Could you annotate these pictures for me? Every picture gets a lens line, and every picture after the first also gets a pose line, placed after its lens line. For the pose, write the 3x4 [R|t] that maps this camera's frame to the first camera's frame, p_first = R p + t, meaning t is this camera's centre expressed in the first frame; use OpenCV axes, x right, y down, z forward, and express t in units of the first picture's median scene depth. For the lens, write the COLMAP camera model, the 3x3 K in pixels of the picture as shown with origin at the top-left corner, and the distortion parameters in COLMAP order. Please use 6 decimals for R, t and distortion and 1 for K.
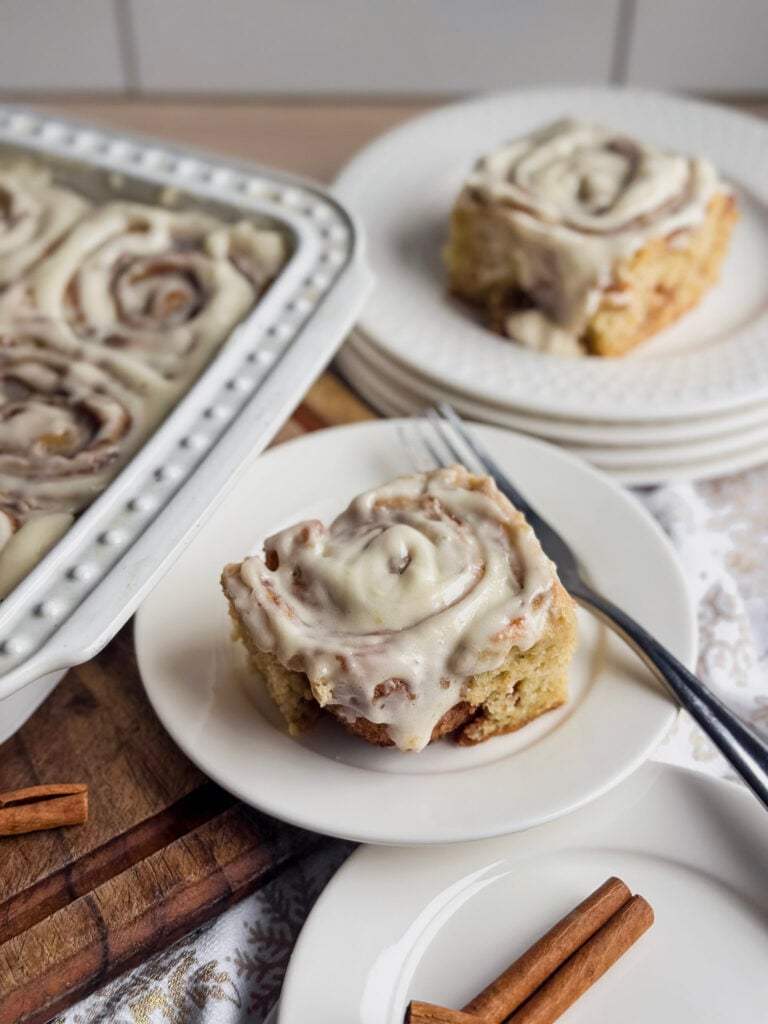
lens RADIAL K [[763.6, 0, 383.8], [0, 763.6, 509.6], [0, 0, 1]] dist [0.005006, -0.018918]
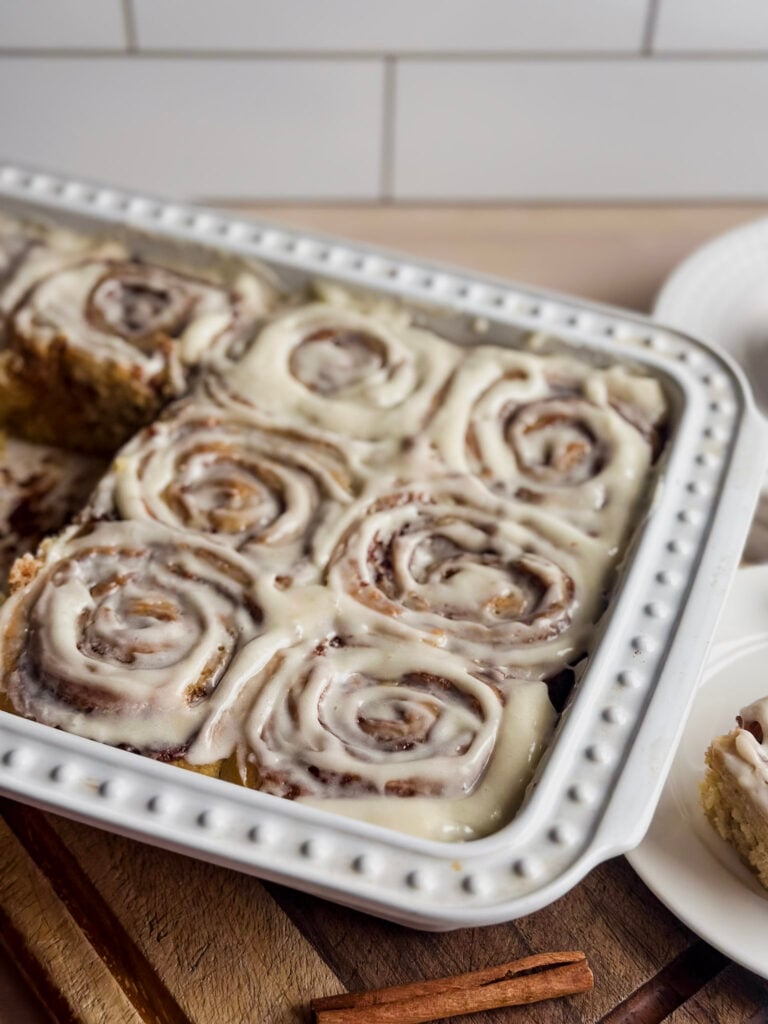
lens RADIAL K [[763.6, 0, 382.4], [0, 763.6, 512.3], [0, 0, 1]] dist [0.005006, -0.018918]
pose [[0.999727, -0.009263, -0.021438, -0.540892], [0.008977, 0.999870, -0.013408, -0.191139], [0.021559, 0.013212, 0.999680, -0.040634]]
